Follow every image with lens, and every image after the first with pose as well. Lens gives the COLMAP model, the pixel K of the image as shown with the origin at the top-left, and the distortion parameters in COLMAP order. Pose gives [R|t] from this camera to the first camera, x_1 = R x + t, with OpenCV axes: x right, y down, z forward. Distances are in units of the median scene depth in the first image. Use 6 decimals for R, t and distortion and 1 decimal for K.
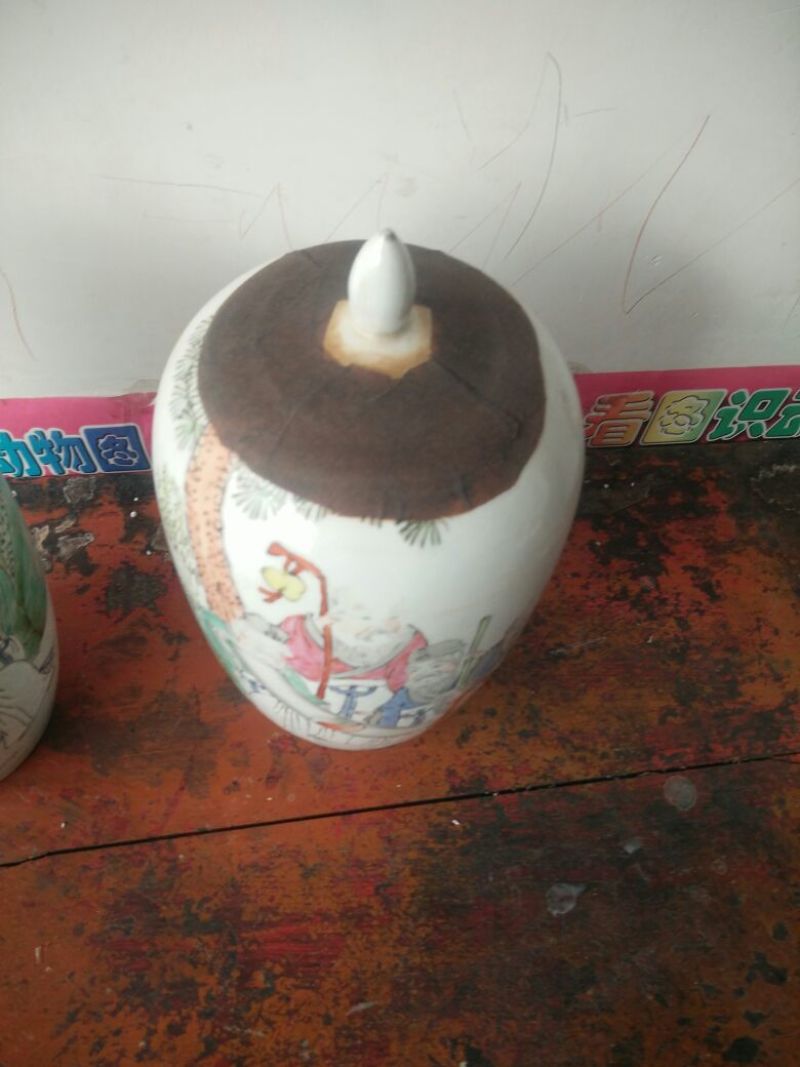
lens RADIAL K [[802.7, 0, 371.5], [0, 802.7, 523.4], [0, 0, 1]] dist [0.024240, -0.031608]
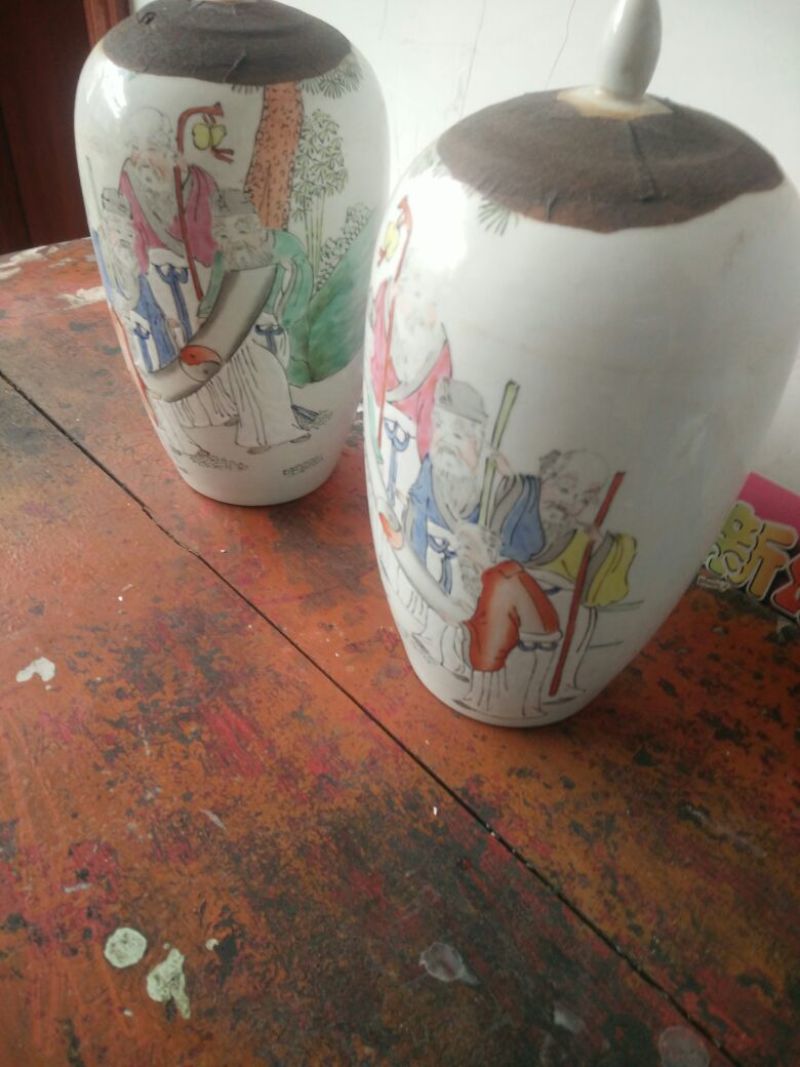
lens RADIAL K [[802.7, 0, 391.6], [0, 802.7, 534.6], [0, 0, 1]] dist [0.024240, -0.031608]
pose [[0.577051, 0.519050, -0.630555, 0.463070], [-0.700842, 0.711114, -0.056011, 0.245794], [0.419324, 0.474241, 0.774121, 0.190235]]
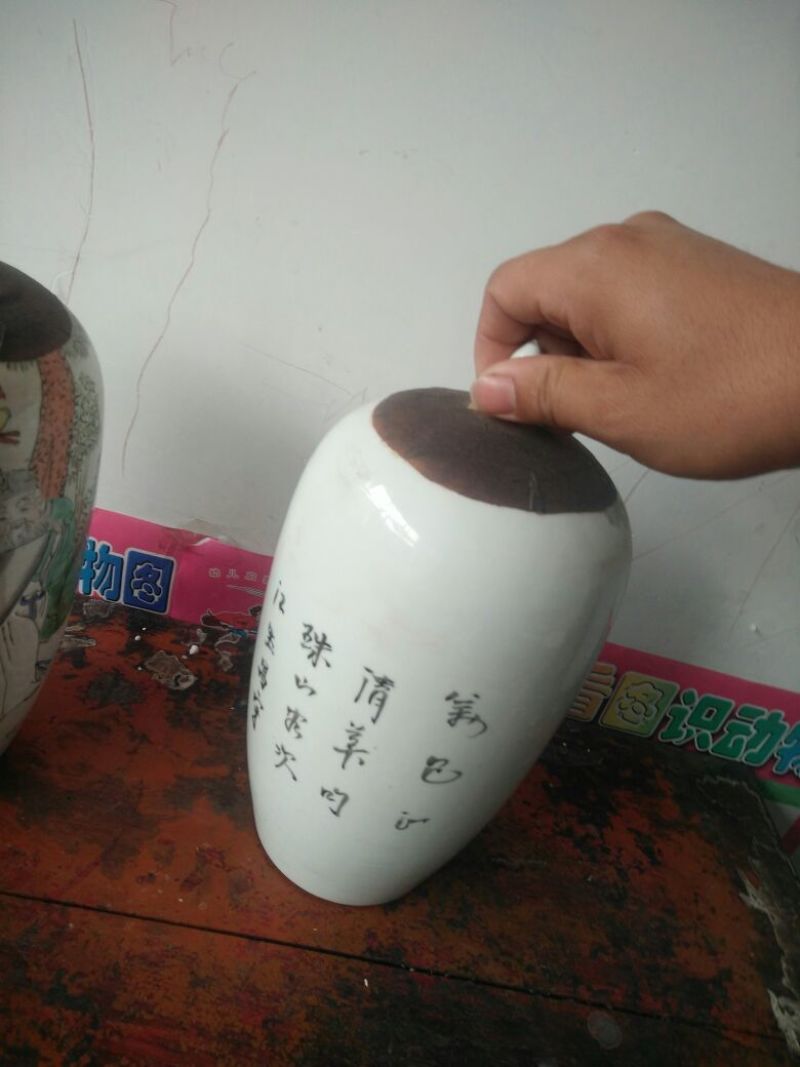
lens RADIAL K [[802.7, 0, 380.1], [0, 802.7, 530.1], [0, 0, 1]] dist [0.024240, -0.031608]
pose [[0.964435, 0.263214, -0.024138, 0.007221], [-0.240544, 0.836169, -0.492910, 0.390799], [-0.109557, 0.481186, 0.869745, -0.055138]]
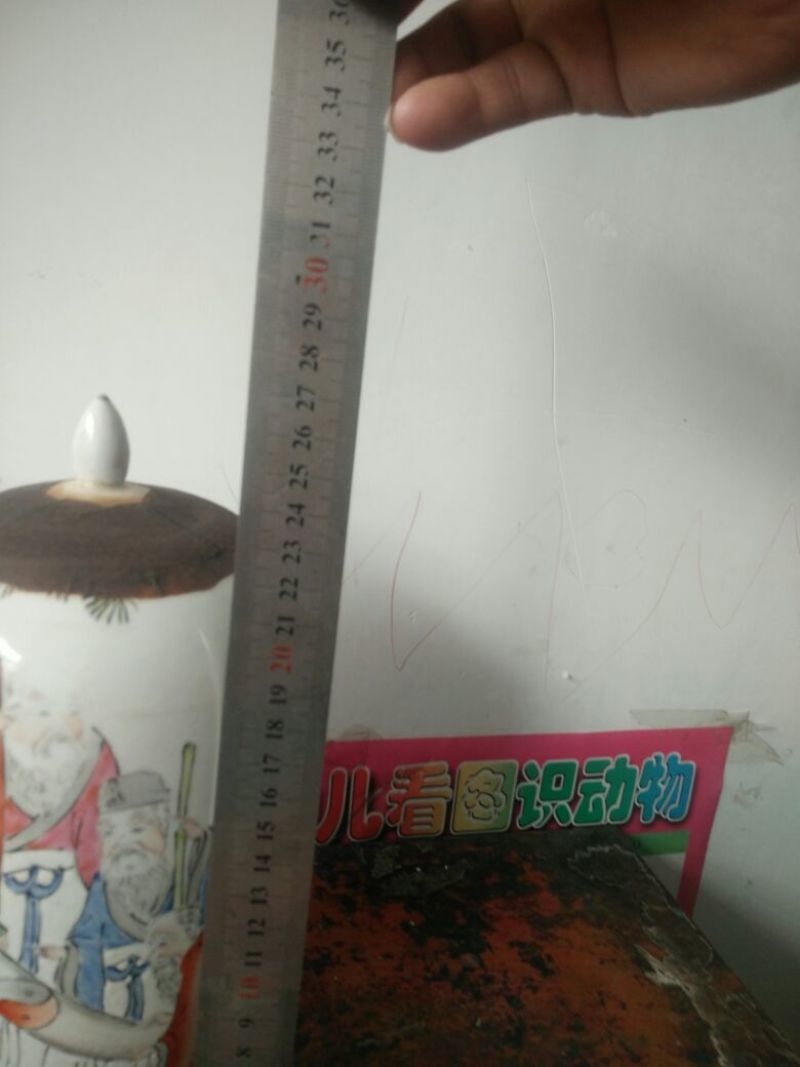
lens RADIAL K [[802.7, 0, 378.5], [0, 802.7, 524.9], [0, 0, 1]] dist [0.024240, -0.031608]
pose [[0.989266, 0.005557, 0.146021, 0.139772], [0.094774, 0.736203, -0.670092, 0.361956], [-0.111225, 0.676738, 0.727774, 0.074864]]
